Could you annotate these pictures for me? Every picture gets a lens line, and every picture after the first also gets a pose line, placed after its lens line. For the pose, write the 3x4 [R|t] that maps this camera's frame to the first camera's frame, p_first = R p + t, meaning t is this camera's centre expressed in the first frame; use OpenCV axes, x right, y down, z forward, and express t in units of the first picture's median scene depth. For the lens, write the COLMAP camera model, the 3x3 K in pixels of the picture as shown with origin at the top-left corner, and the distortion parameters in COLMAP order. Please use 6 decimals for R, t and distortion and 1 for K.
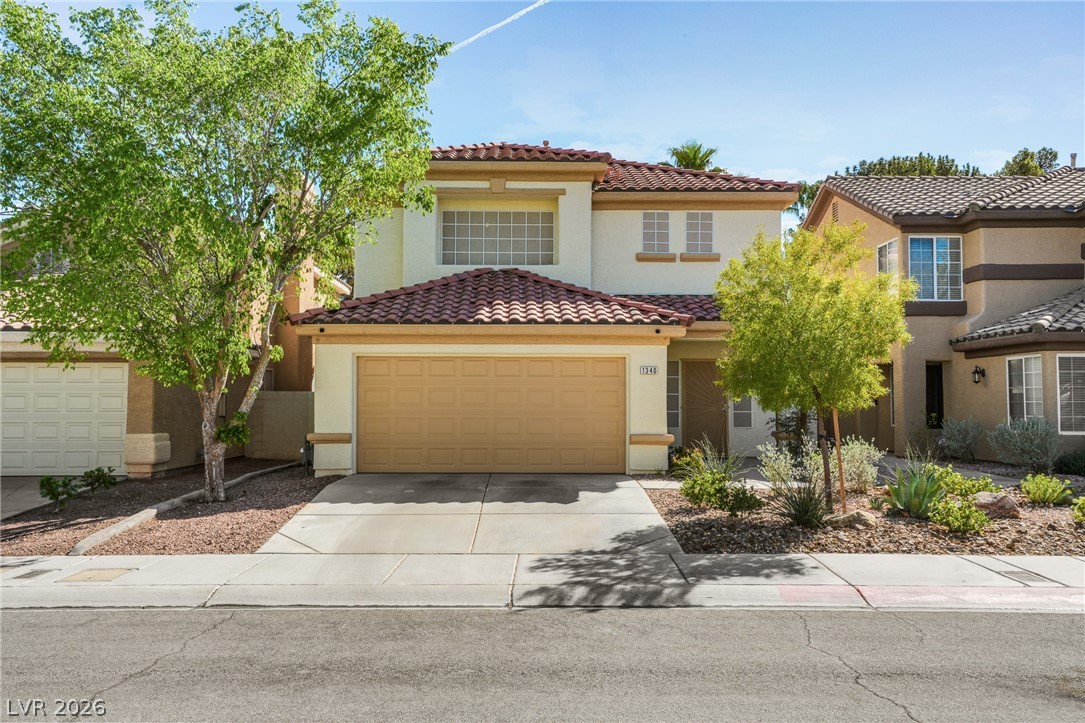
lens RADIAL K [[964.6, 0, 544.3], [0, 964.6, 362.3], [0, 0, 1]] dist [0.004088, 0.003673]
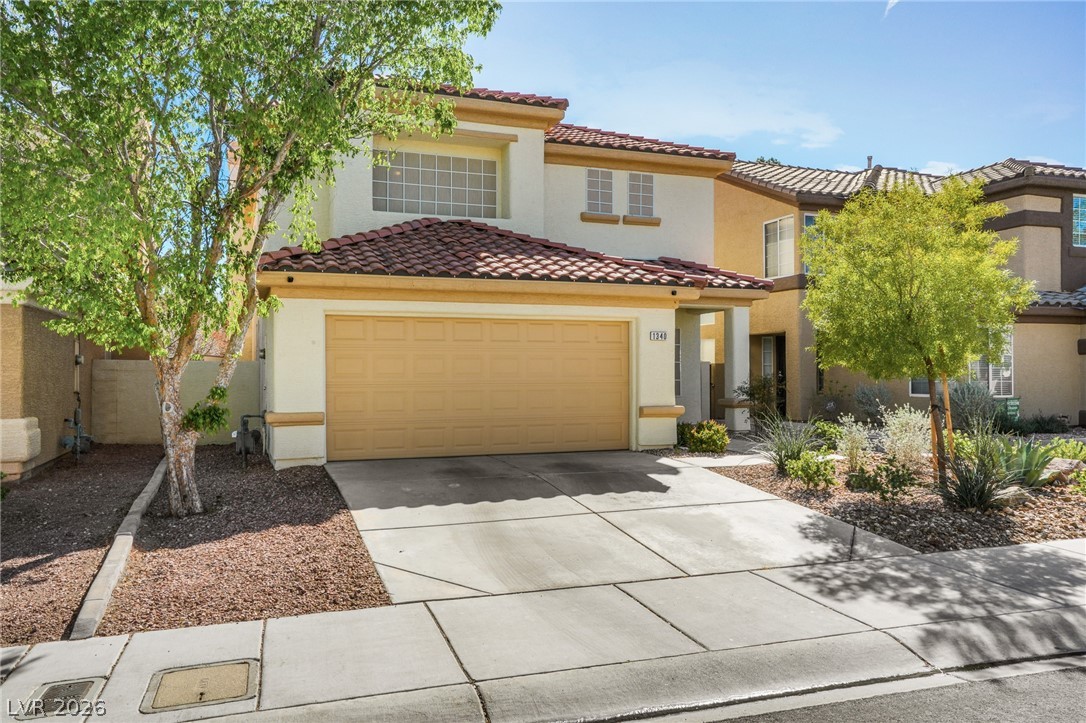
lens RADIAL K [[837.1, 0, 543.8], [0, 837.1, 361.0], [0, 0, 1]] dist [-0.006699, 0.003882]
pose [[0.932715, -0.001372, 0.360612, -0.266562], [-0.009194, 0.999577, 0.027583, 0.010734], [-0.360497, -0.029043, 0.932308, 0.285147]]
